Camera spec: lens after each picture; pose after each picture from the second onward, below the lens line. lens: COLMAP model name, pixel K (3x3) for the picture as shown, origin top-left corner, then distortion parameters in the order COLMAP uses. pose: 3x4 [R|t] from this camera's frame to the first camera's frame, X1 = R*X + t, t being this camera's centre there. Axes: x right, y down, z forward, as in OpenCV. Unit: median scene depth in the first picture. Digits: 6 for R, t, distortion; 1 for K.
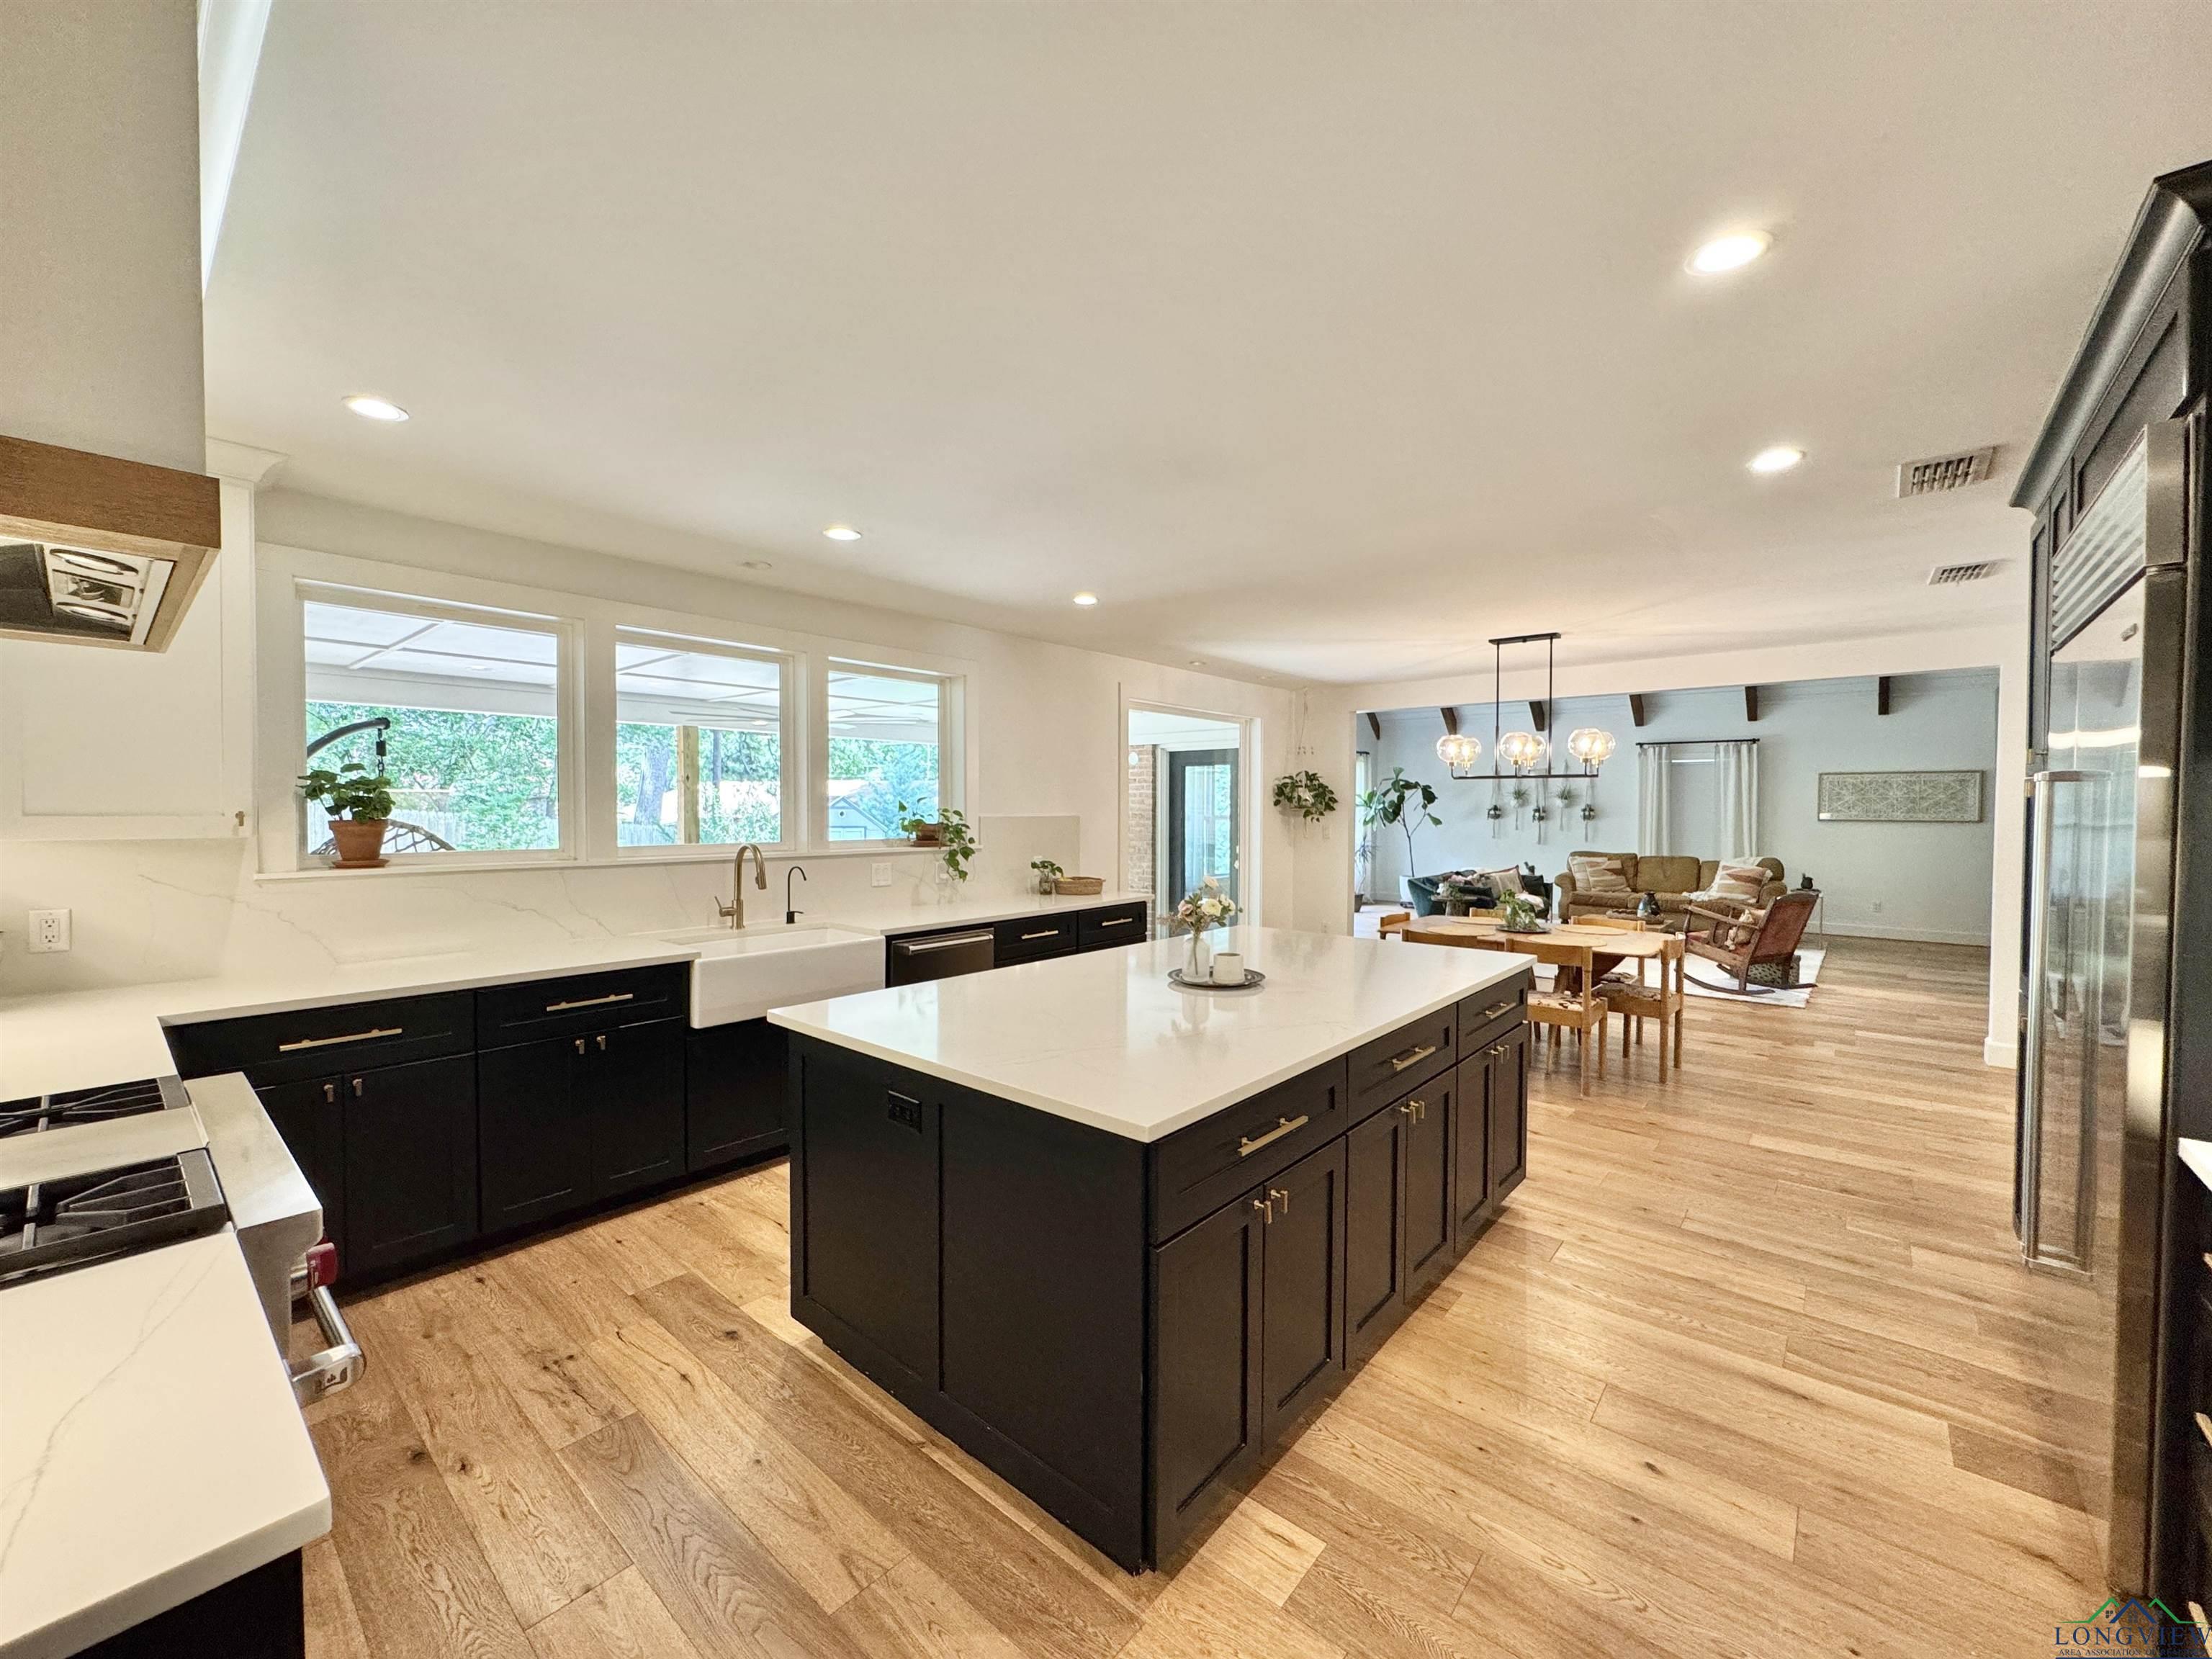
lens RADIAL K [[883.6, 0, 1107.5], [0, 883.6, 826.0], [0, 0, 1]] dist [-0.001451, 0.000376]
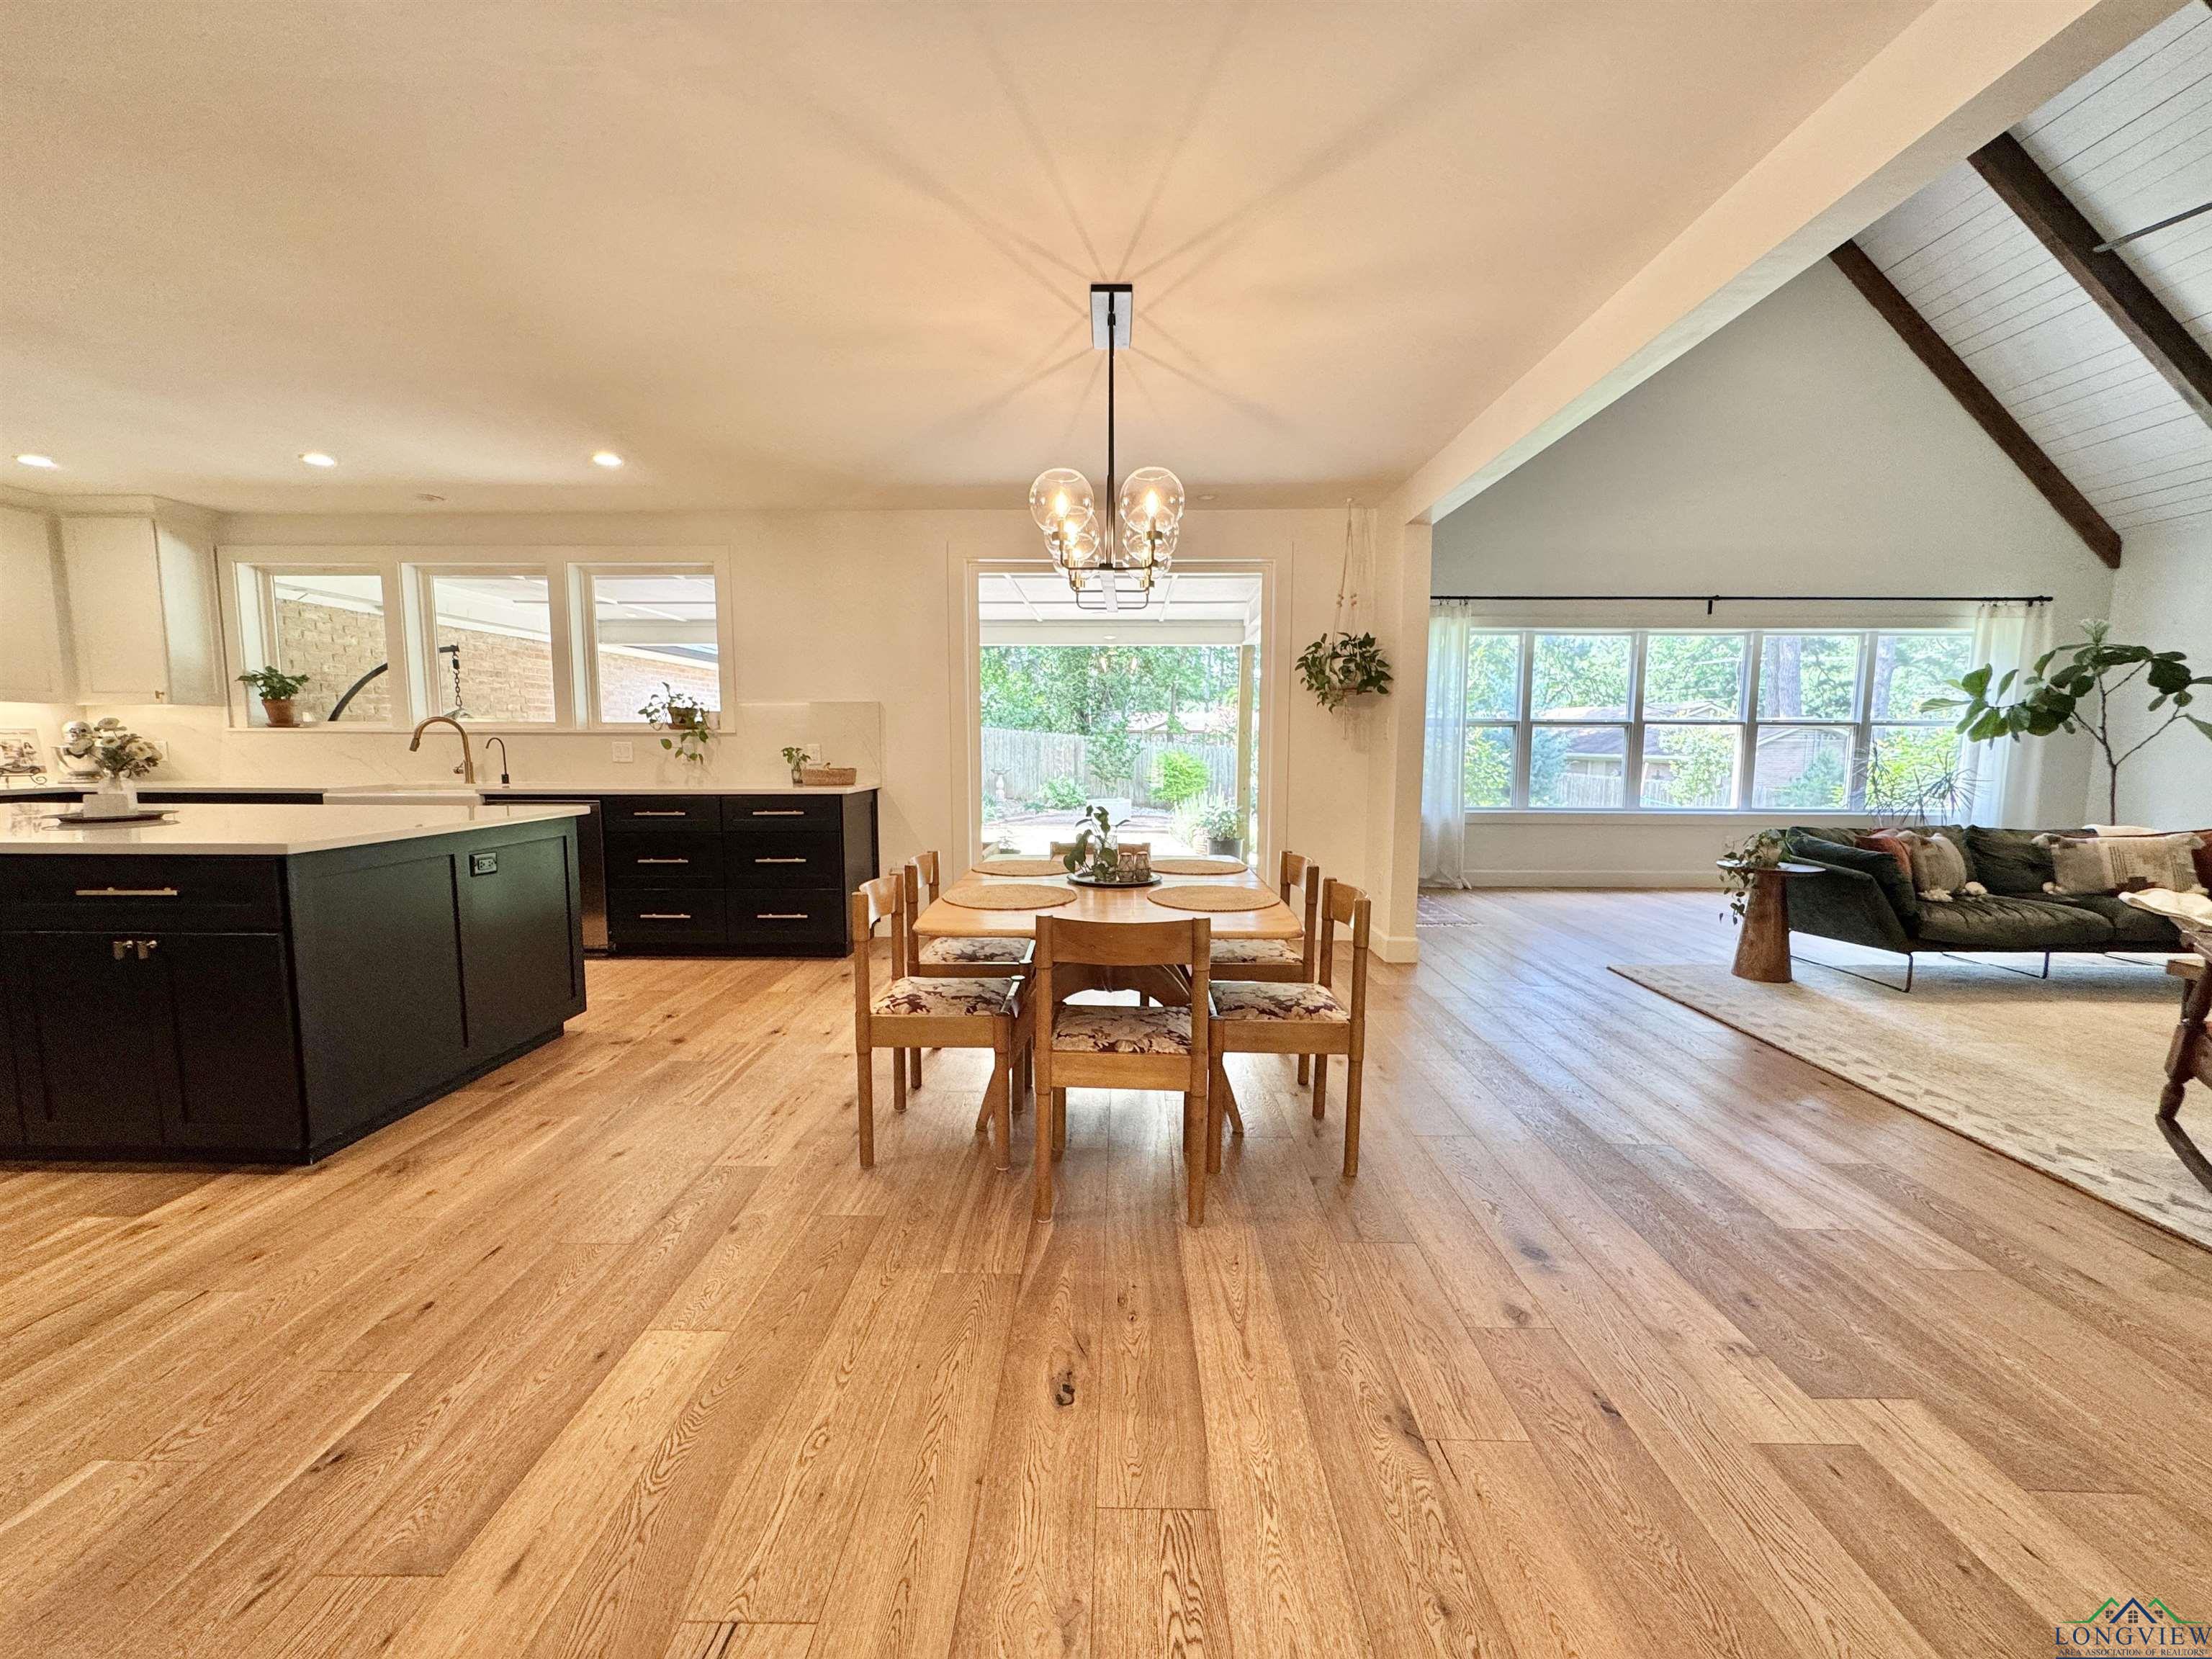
lens RADIAL K [[883.6, 0, 1107.5], [0, 883.6, 826.0], [0, 0, 1]] dist [-0.001451, 0.000376]
pose [[0.638847, 0.072999, -0.765863, 1.106319], [-0.016716, 0.996570, 0.081046, 0.051435], [0.769152, -0.038974, 0.637876, 0.820495]]
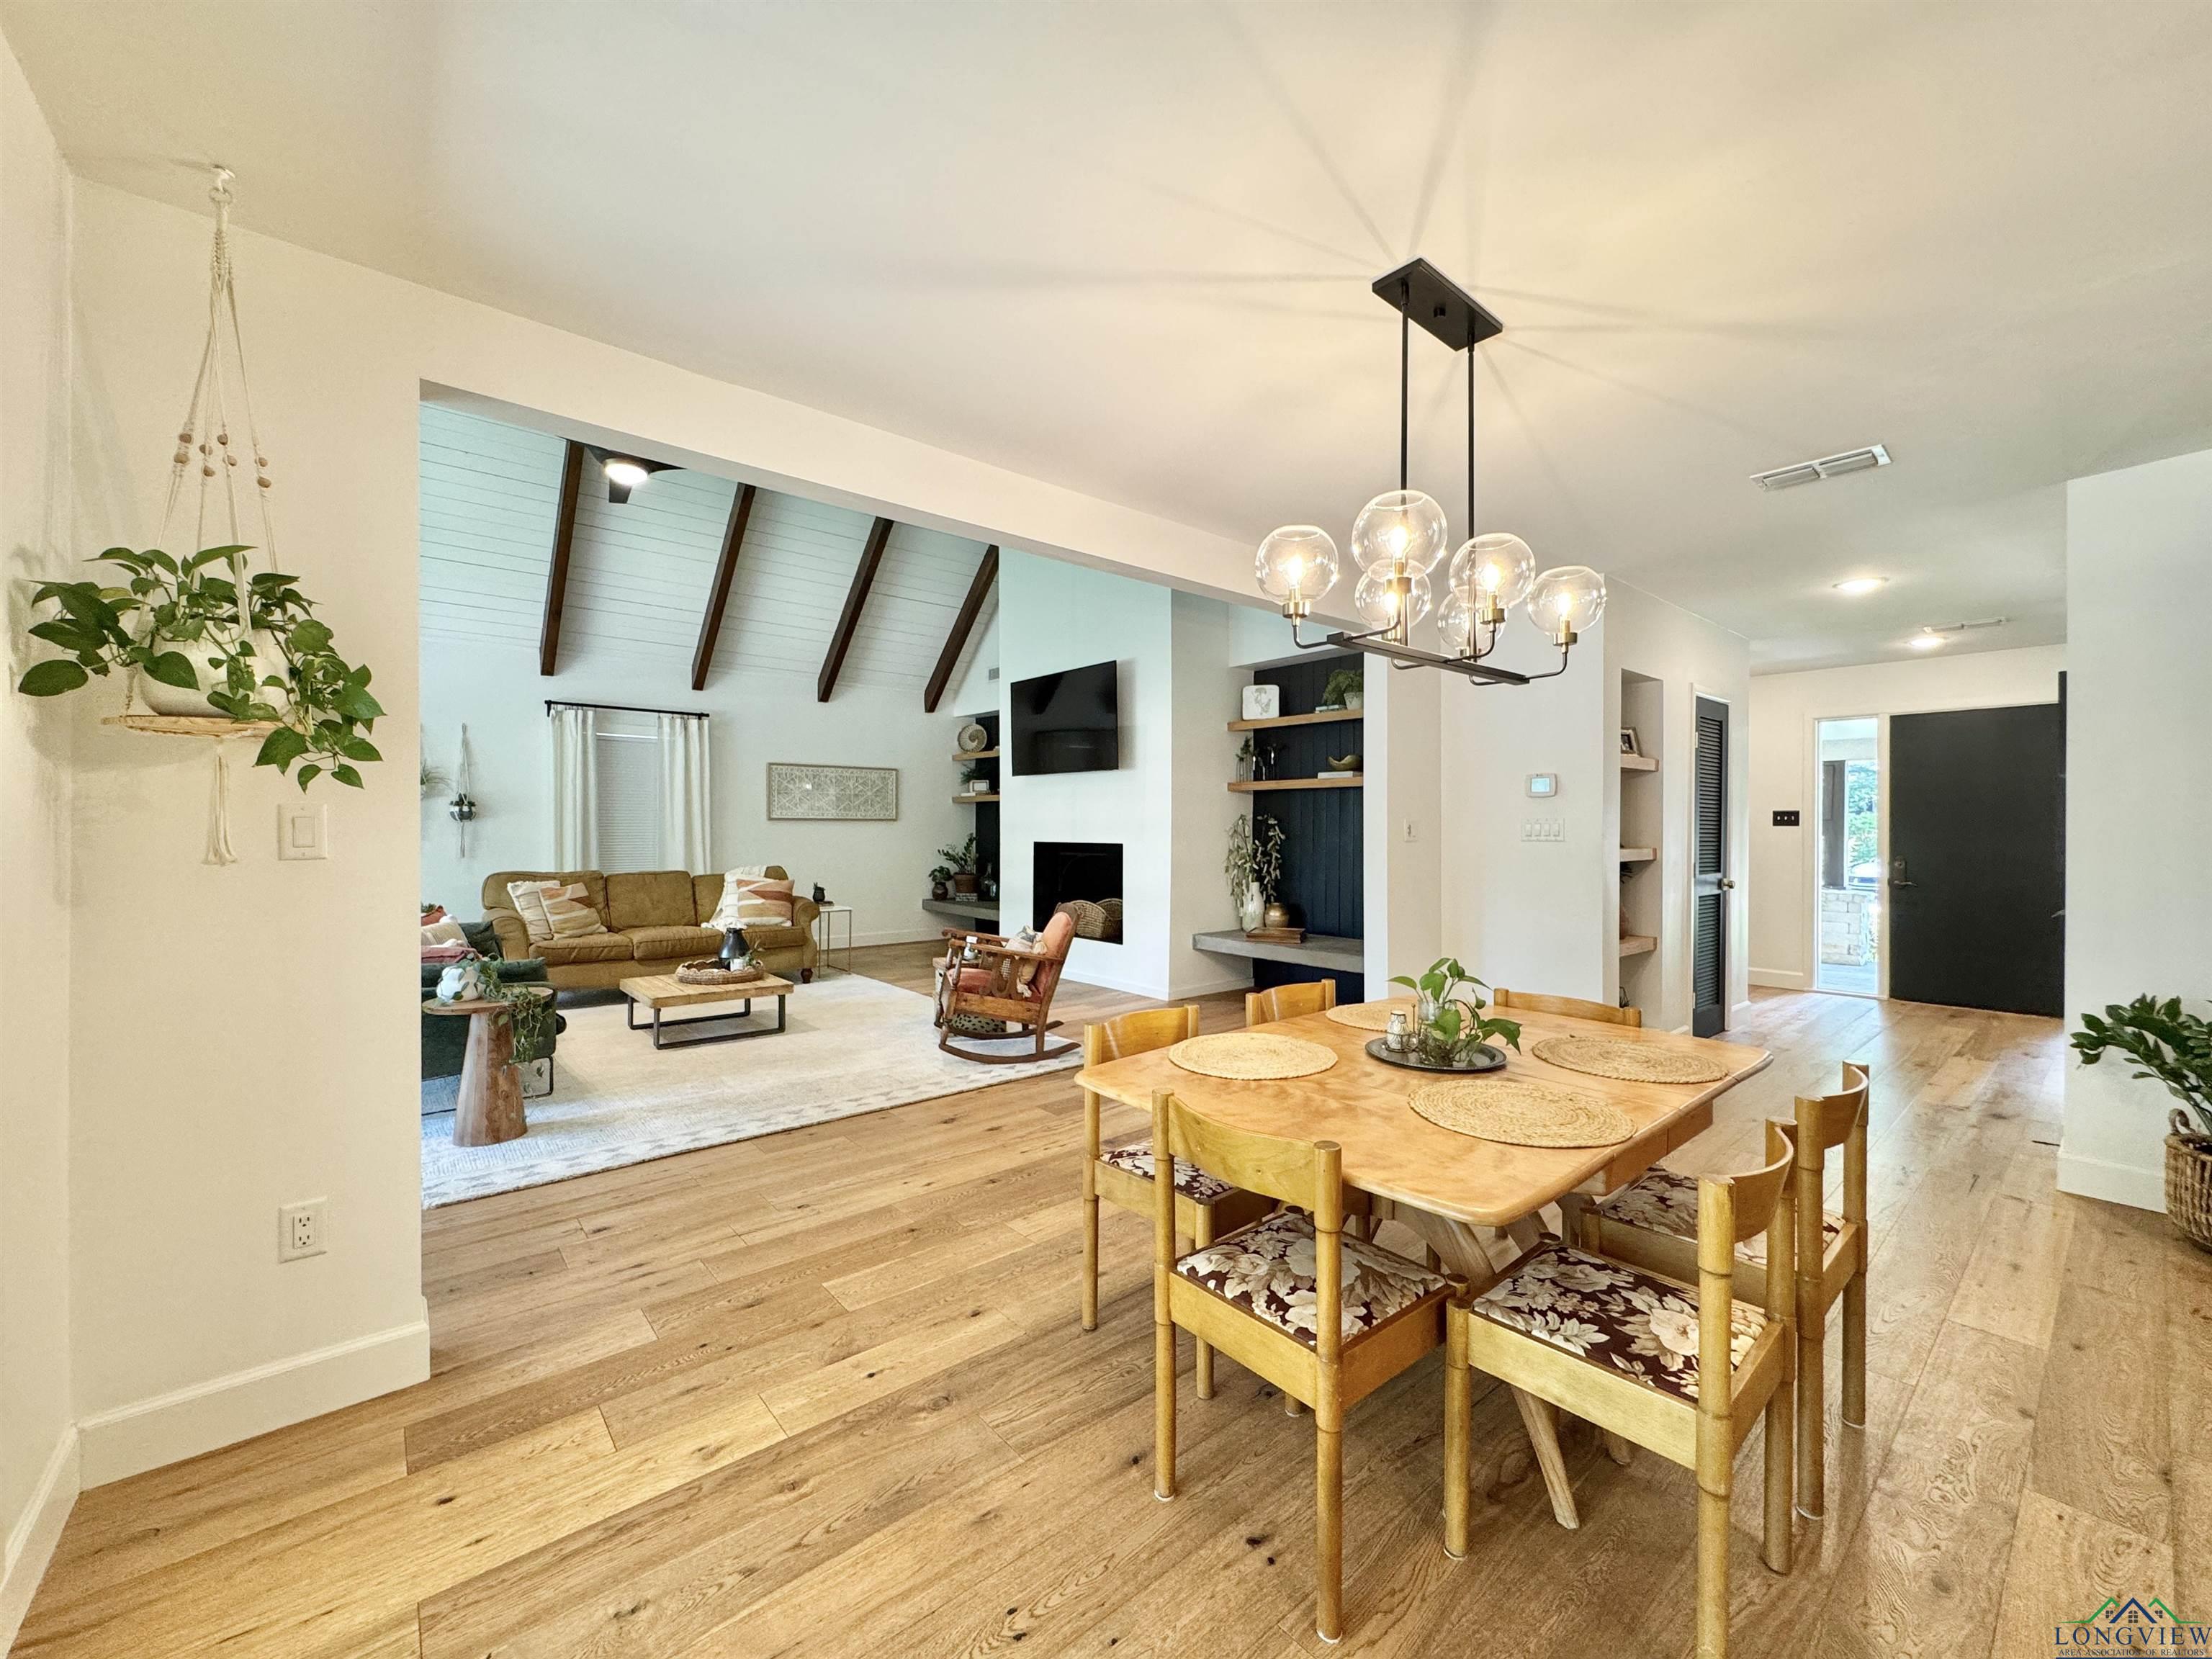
lens RADIAL K [[881.7, 0, 1108.6], [0, 881.7, 828.2], [0, 0, 1]] dist [-0.001840, 0.000423]
pose [[0.159050, -0.004778, 0.987259, 0.078344], [0.019777, 0.999803, 0.001653, 0.017343], [-0.987072, 0.019262, 0.159113, 1.355432]]
